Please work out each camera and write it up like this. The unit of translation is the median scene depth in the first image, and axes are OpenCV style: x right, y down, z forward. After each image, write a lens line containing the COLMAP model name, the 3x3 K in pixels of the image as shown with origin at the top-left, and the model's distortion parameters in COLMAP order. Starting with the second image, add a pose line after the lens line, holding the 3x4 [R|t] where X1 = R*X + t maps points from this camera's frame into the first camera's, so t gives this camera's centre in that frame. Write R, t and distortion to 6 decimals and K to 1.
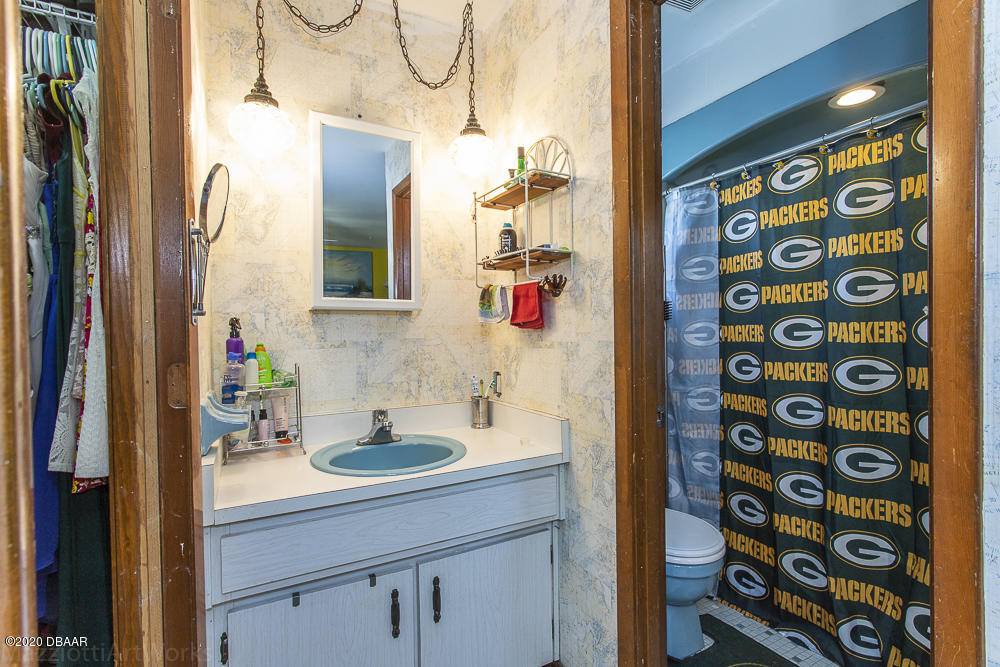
lens RADIAL K [[476.4, 0, 498.7], [0, 476.4, 333.5], [0, 0, 1]] dist [0.003037, -0.001213]
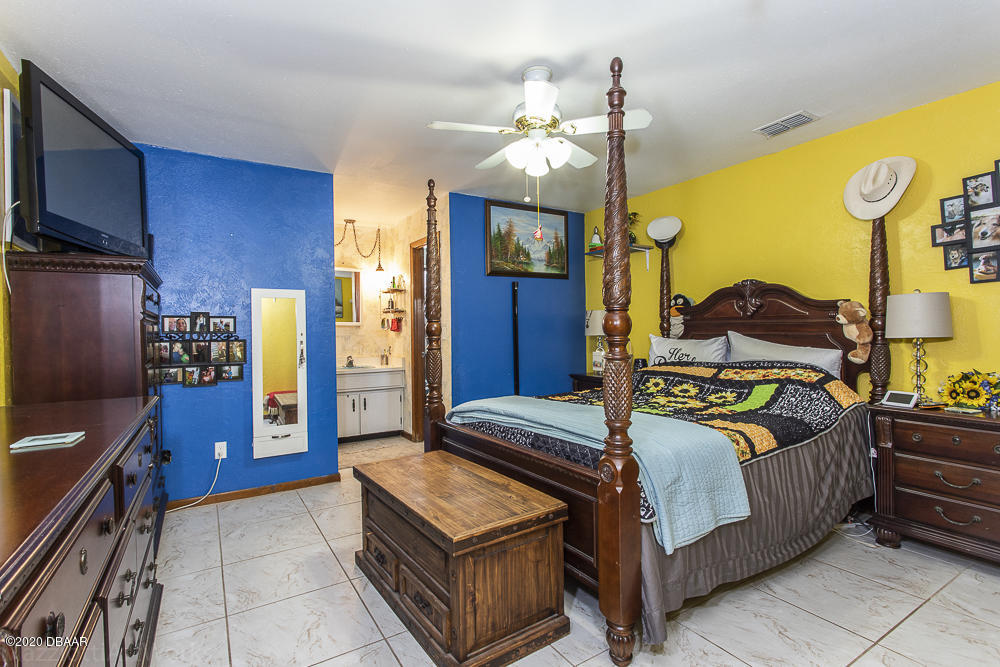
lens RADIAL K [[476.4, 0, 502.9], [0, 476.4, 334.2], [0, 0, 1]] dist [0.003037, -0.001213]
pose [[0.998572, -0.002360, 0.053378, 0.596536], [0.002730, 0.999973, -0.006871, 0.029332], [-0.053361, 0.007007, 0.998551, -2.206352]]
